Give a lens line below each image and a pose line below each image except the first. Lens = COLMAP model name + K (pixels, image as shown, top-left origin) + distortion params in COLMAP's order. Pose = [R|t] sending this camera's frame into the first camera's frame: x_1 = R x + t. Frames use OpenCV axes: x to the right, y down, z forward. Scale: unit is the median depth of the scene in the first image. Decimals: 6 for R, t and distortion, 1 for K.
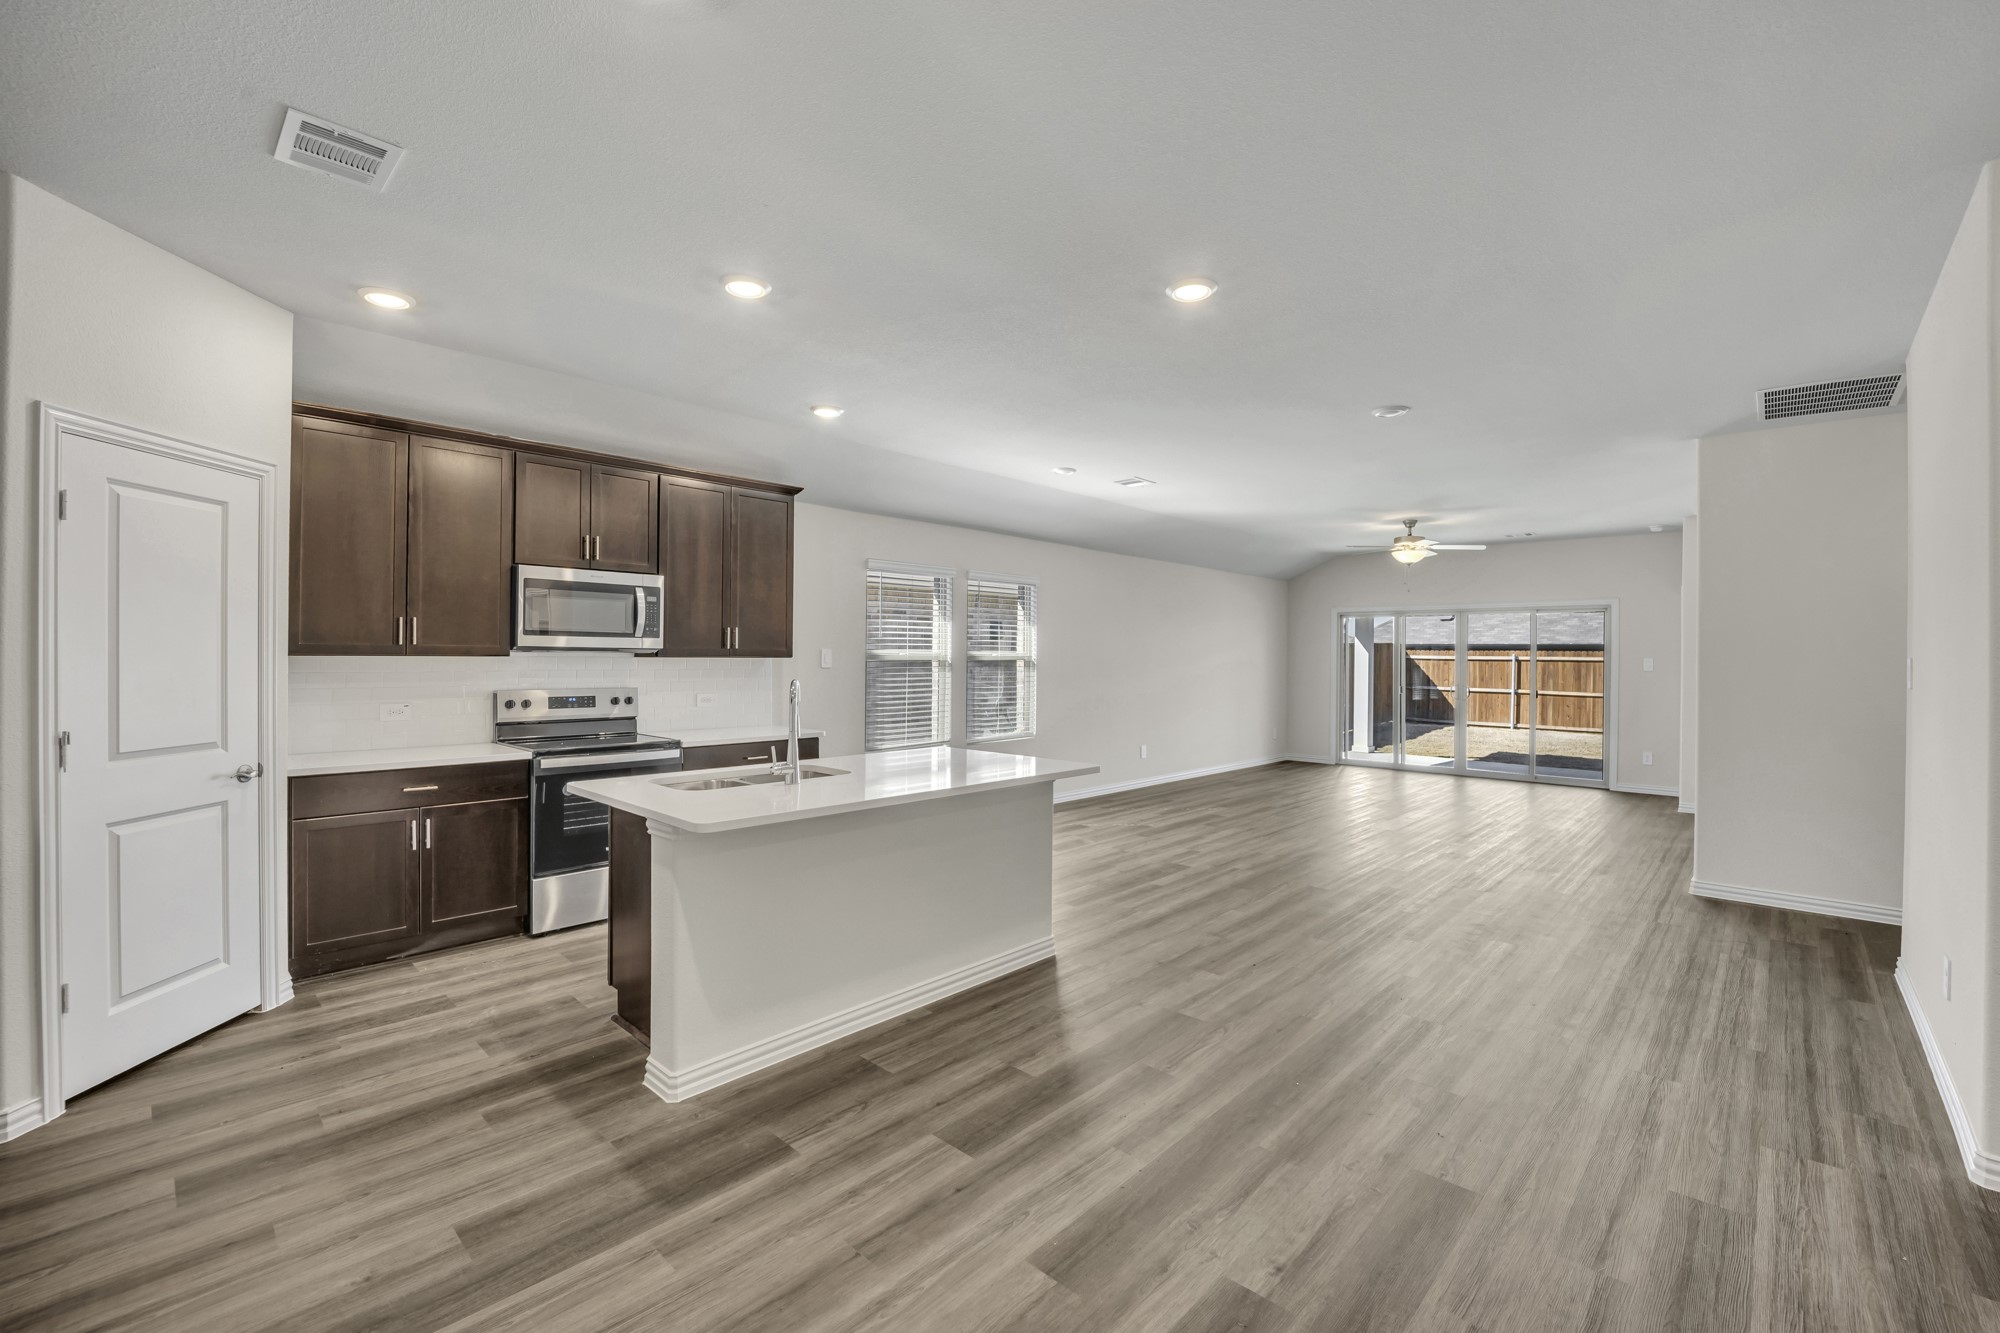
lens RADIAL K [[839.2, 0, 988.3], [0, 839.2, 656.1], [0, 0, 1]] dist [-0.021501, -0.000005]
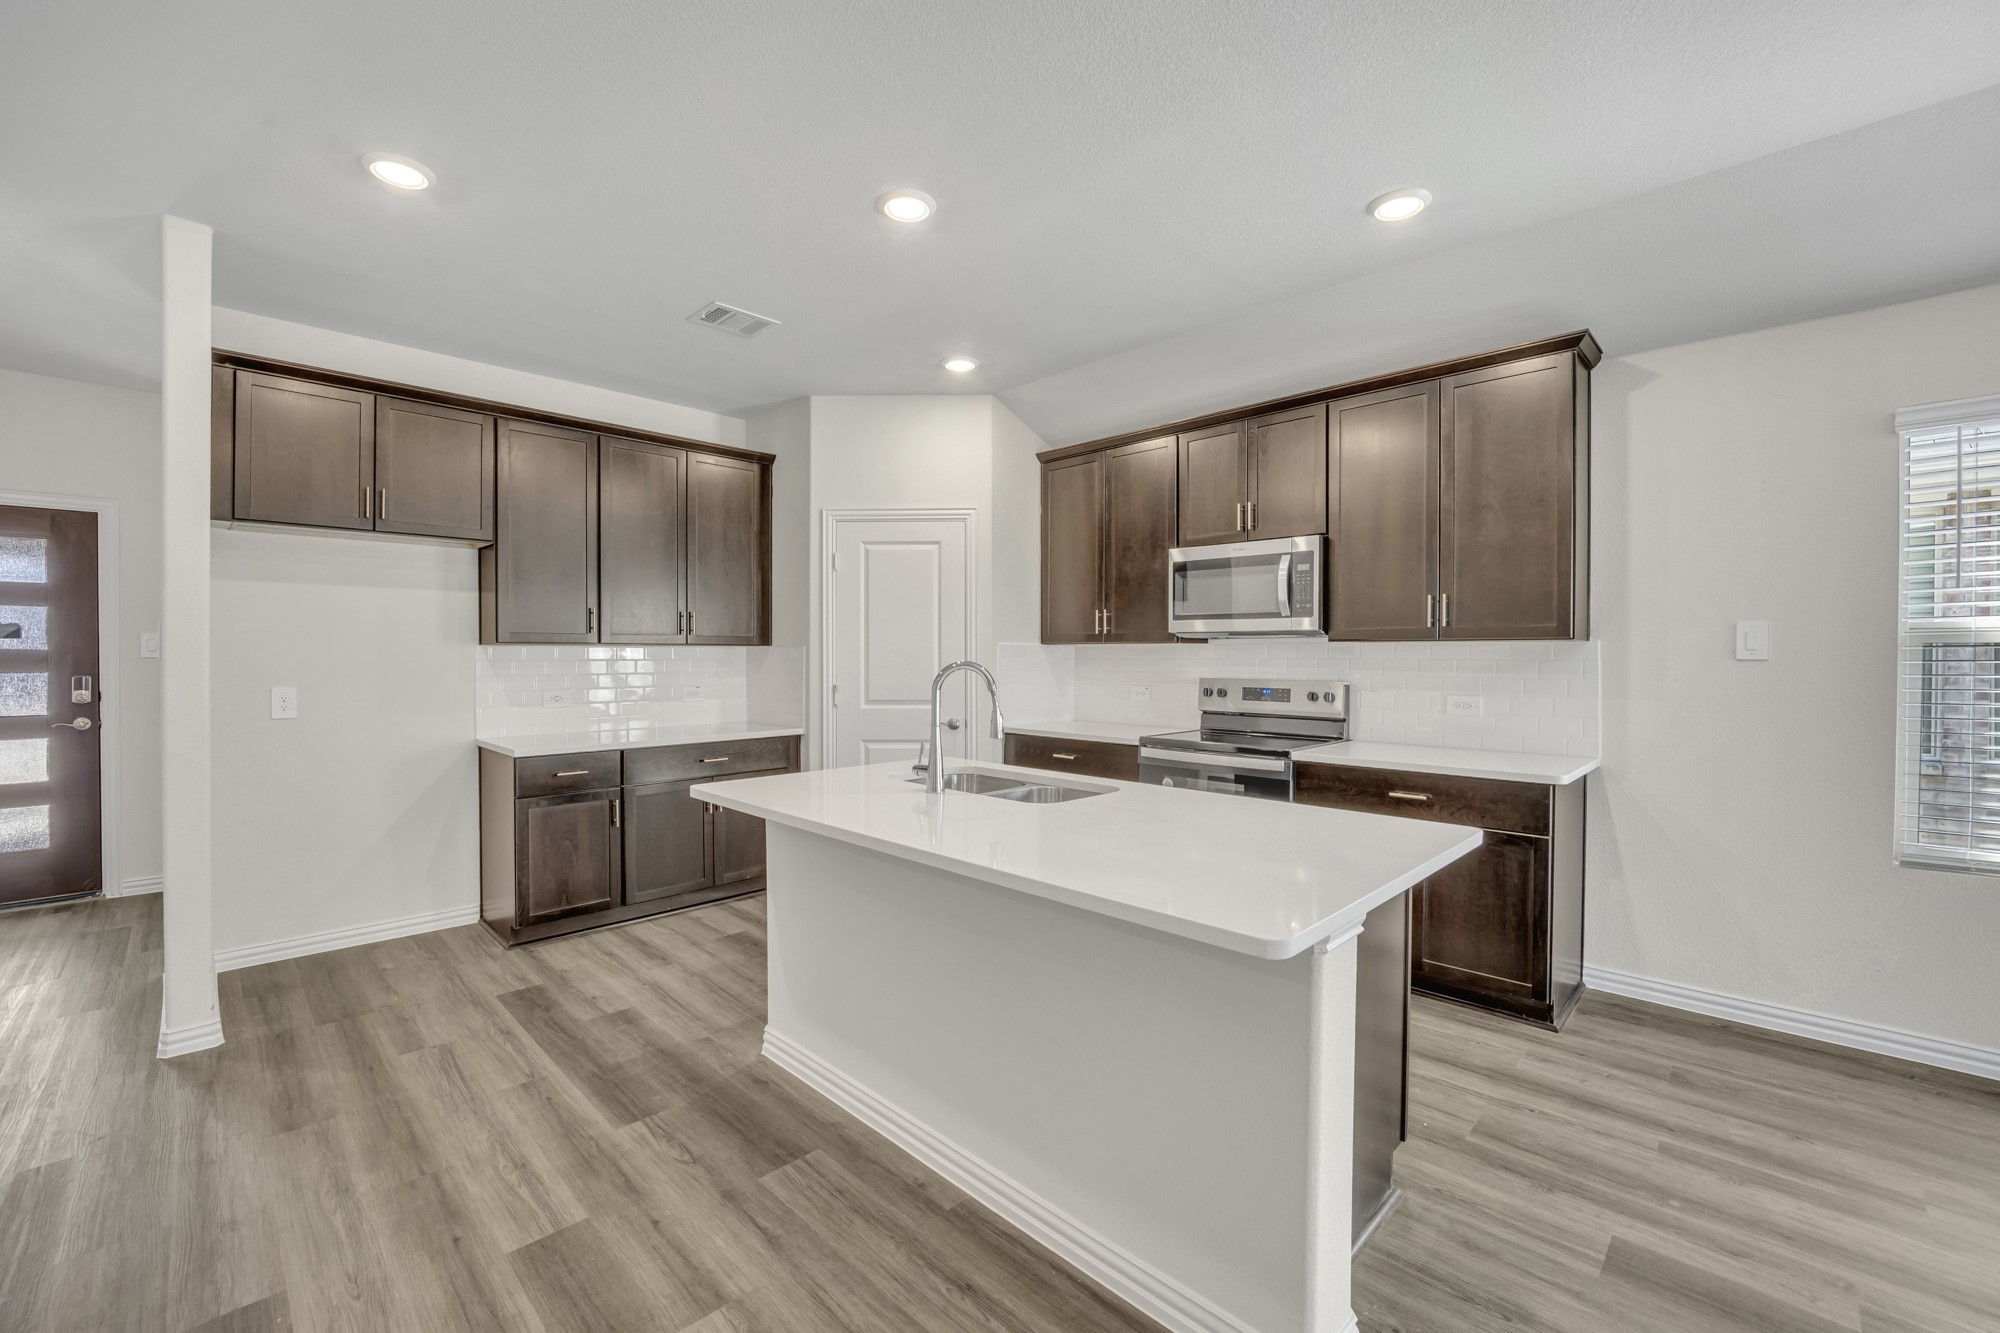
lens RADIAL K [[813.4, 0, 994.5], [0, 813.4, 662.3], [0, 0, 1]] dist [-0.022206, 0.000033]
pose [[-0.017504, 0.004497, -0.999837, 0.351762], [-0.000311, 0.999990, 0.004503, 0.017056], [0.999847, 0.000390, -0.017503, 0.711132]]
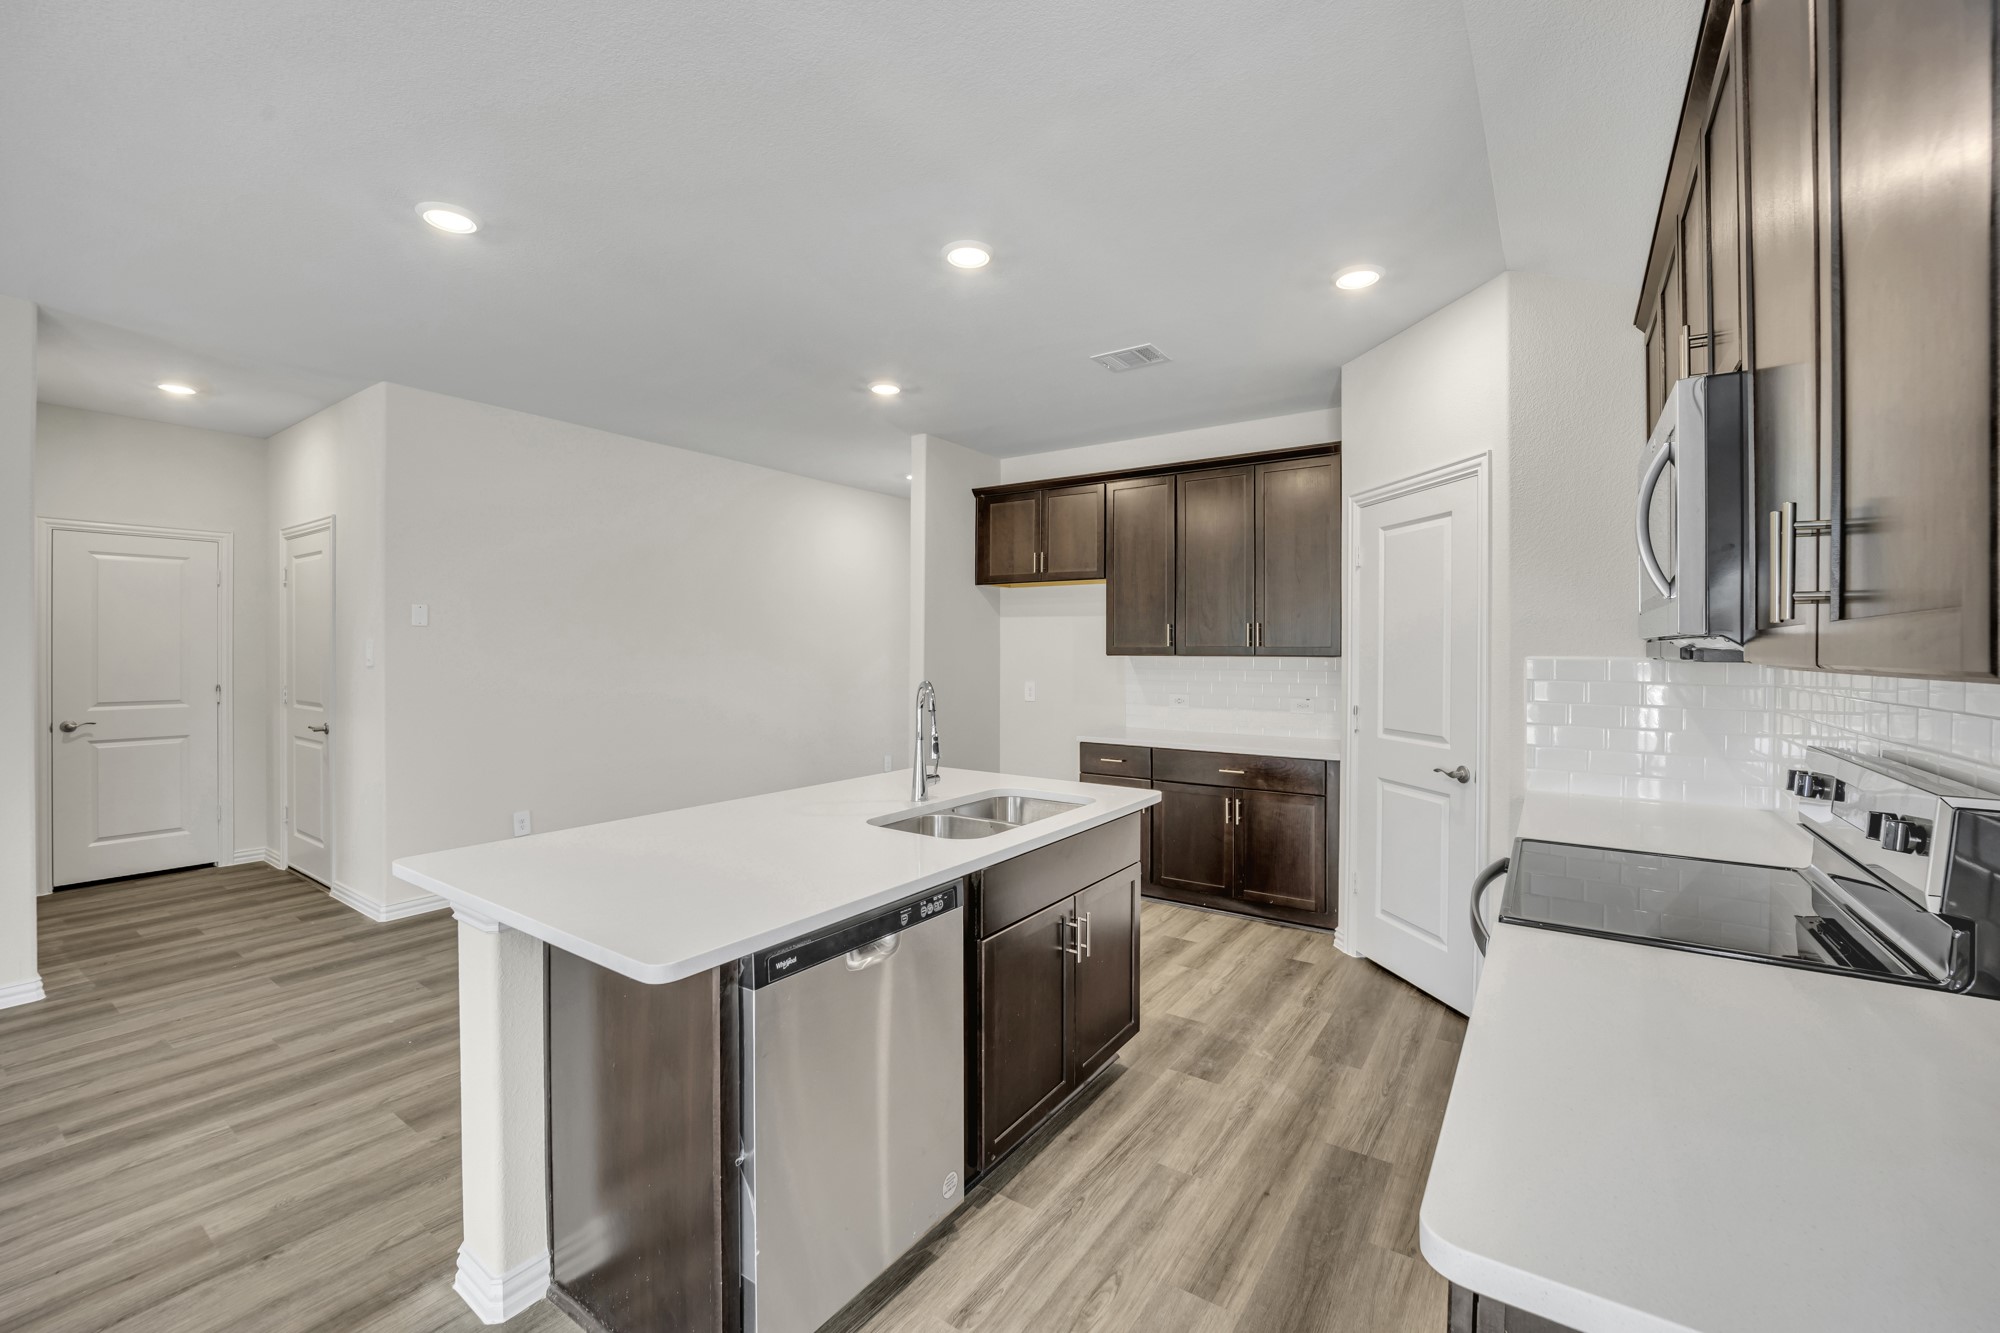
lens RADIAL K [[821.6, 0, 996.5], [0, 821.6, 651.5], [0, 0, 1]] dist [-0.018811, 0.000039]
pose [[-0.986051, -0.009983, -0.166142, -0.113801], [-0.010445, 0.999944, 0.001911, -0.001994], [0.166113, 0.003620, -0.986100, 1.223969]]
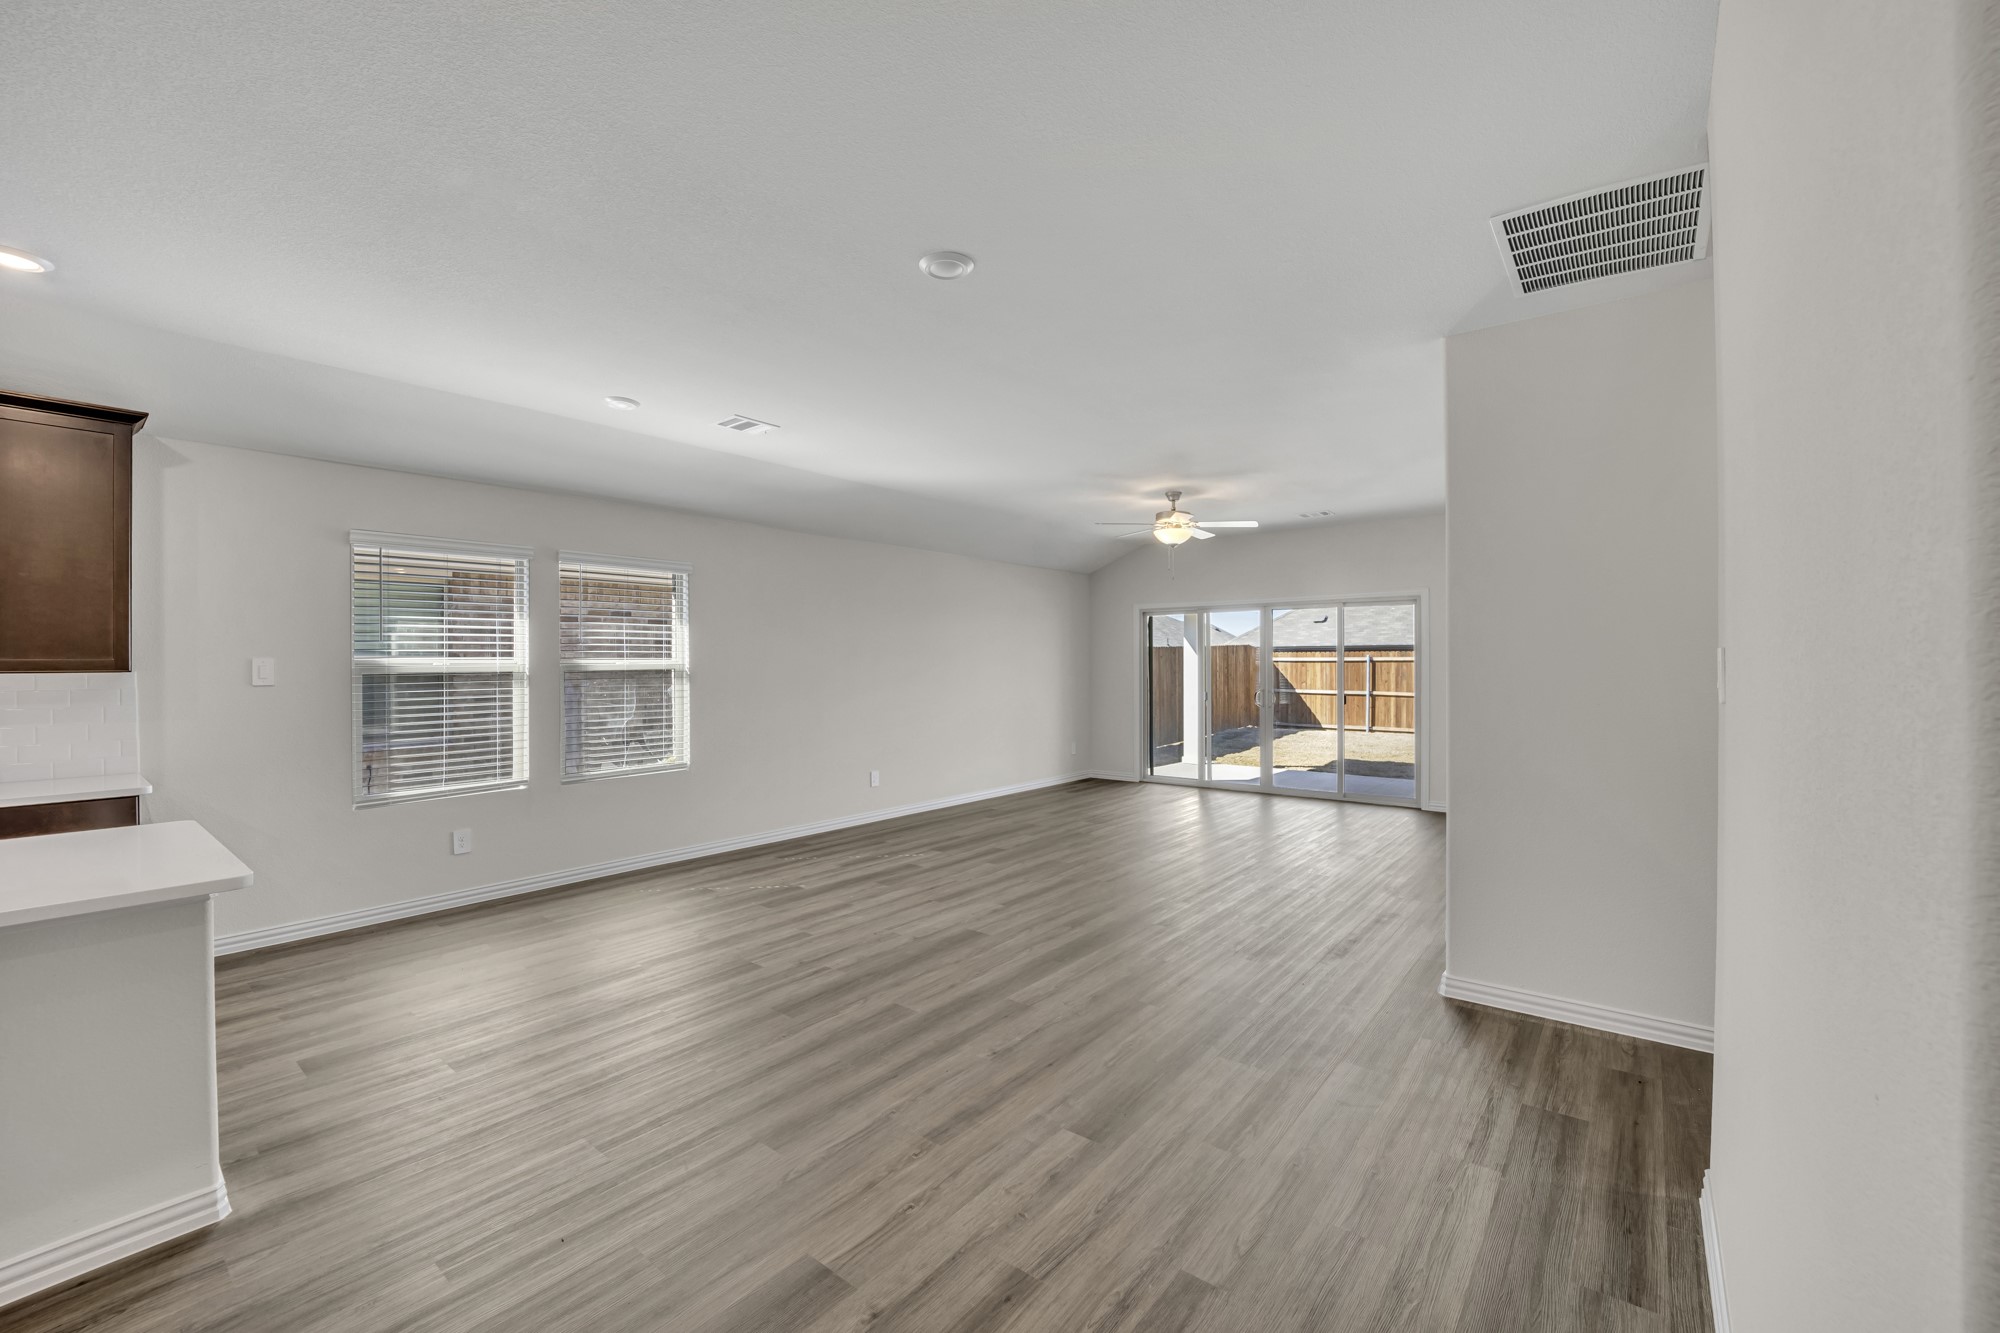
lens RADIAL K [[813.4, 0, 994.5], [0, 813.4, 662.3], [0, 0, 1]] dist [-0.022206, 0.000033]
pose [[0.996078, -0.014194, 0.087328, 0.436965], [0.014386, 0.999895, -0.001566, 0.006001], [-0.087297, 0.002817, 0.996178, 0.370949]]
